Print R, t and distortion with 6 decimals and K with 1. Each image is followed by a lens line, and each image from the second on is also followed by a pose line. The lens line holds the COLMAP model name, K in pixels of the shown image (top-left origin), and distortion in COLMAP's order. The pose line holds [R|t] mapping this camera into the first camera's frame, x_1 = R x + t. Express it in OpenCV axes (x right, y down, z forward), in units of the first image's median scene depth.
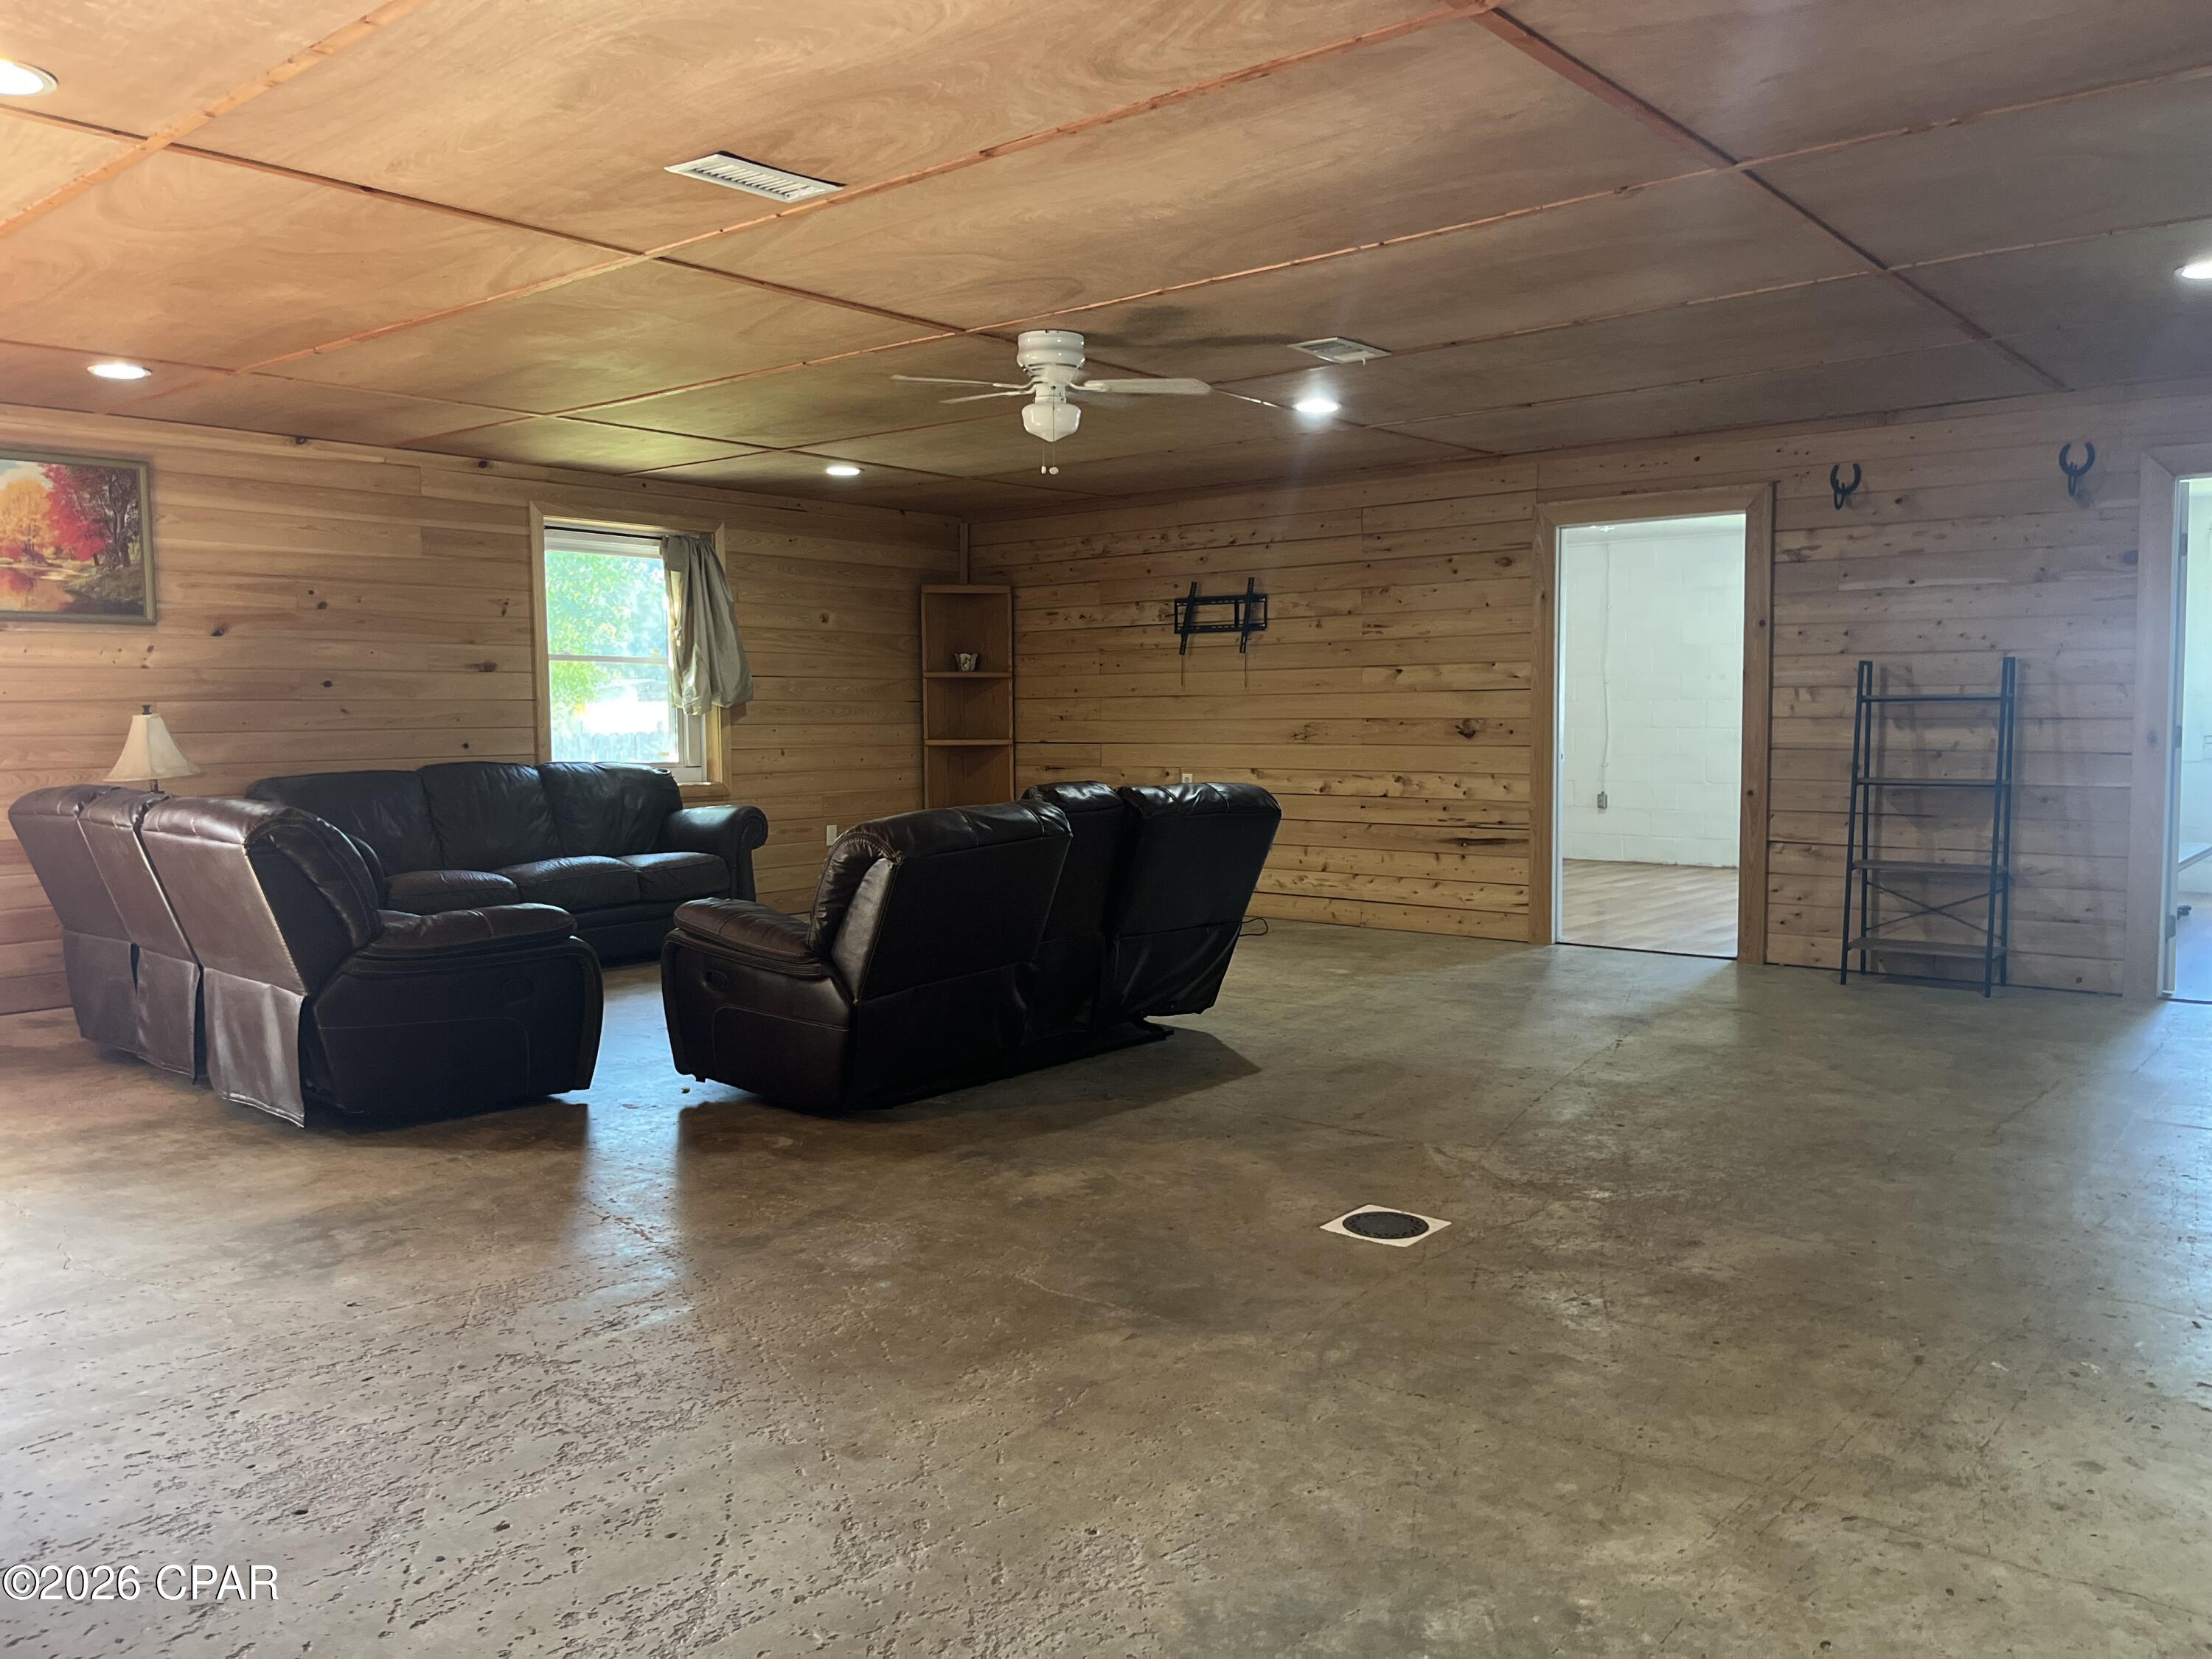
lens RADIAL K [[1684.9, 0, 1105.8], [0, 1684.9, 831.2], [0, 0, 1]] dist [0.048950, -0.065248]
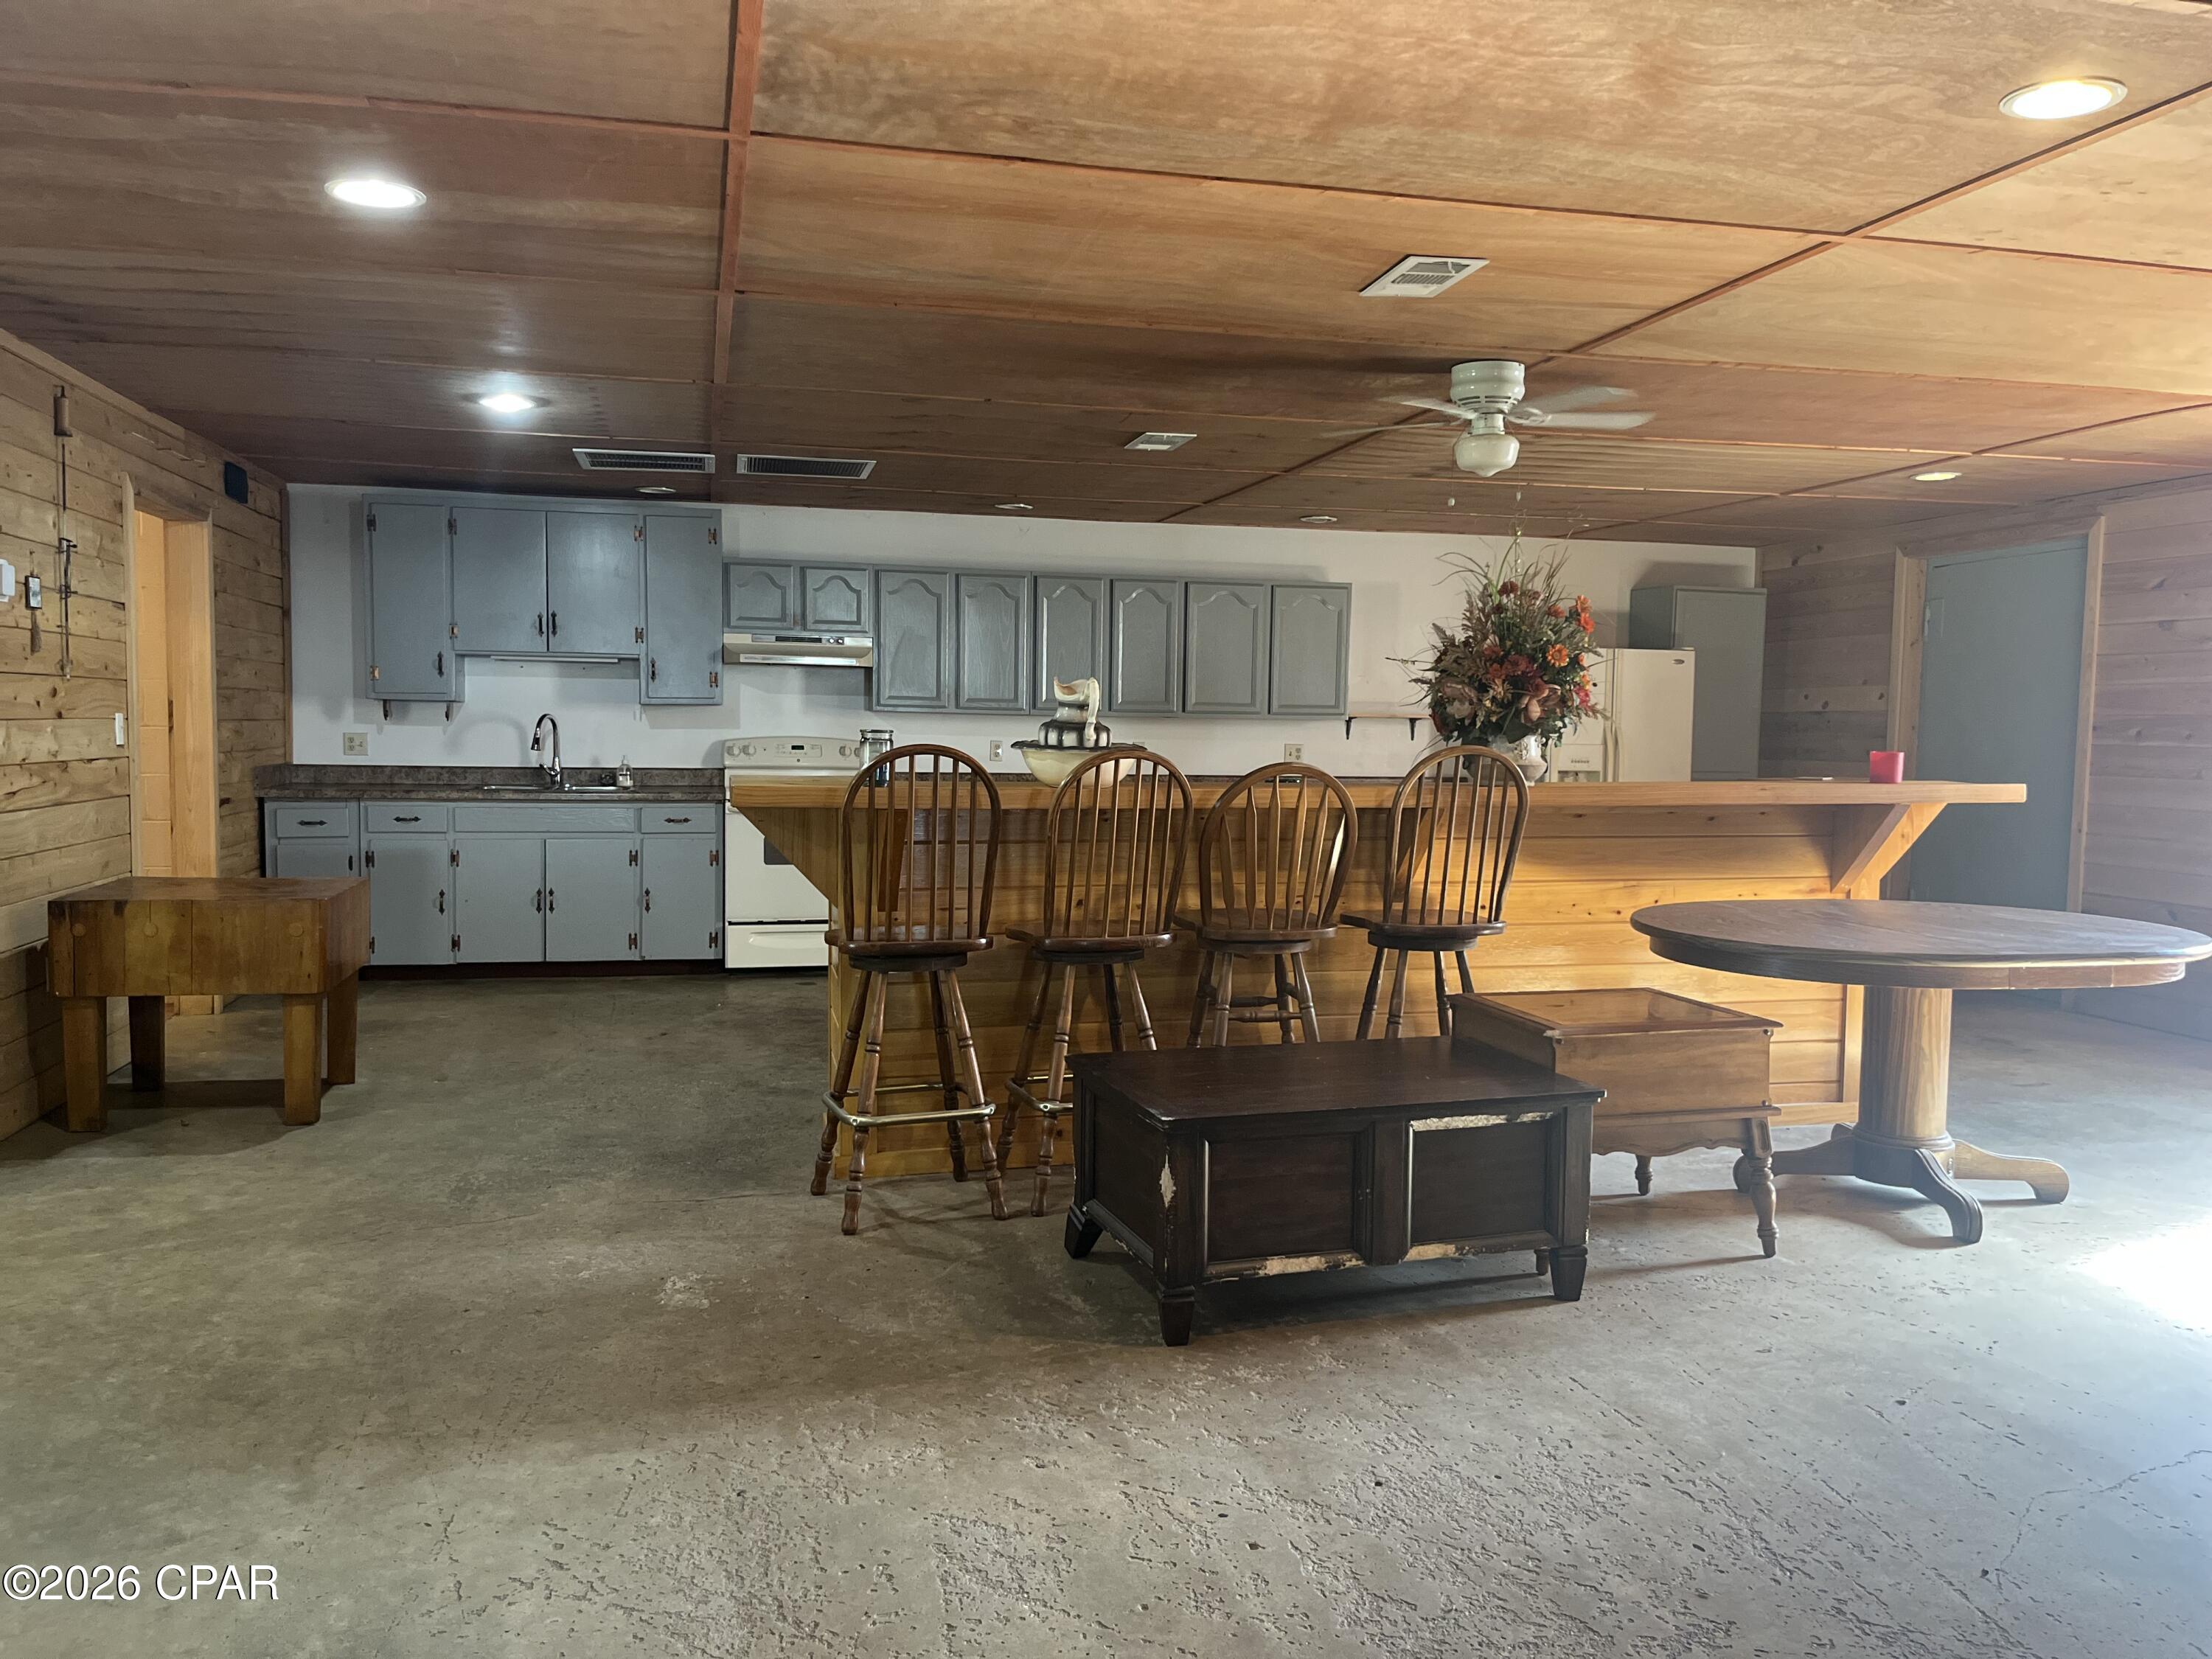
lens RADIAL K [[1684.9, 0, 1104.1], [0, 1684.9, 830.9], [0, 0, 1]] dist [0.048950, -0.065248]
pose [[-0.590896, 0.052748, -0.805022, 0.479318], [-0.074159, 0.990084, 0.119307, -0.141141], [0.803332, 0.130197, -0.581125, 1.319281]]
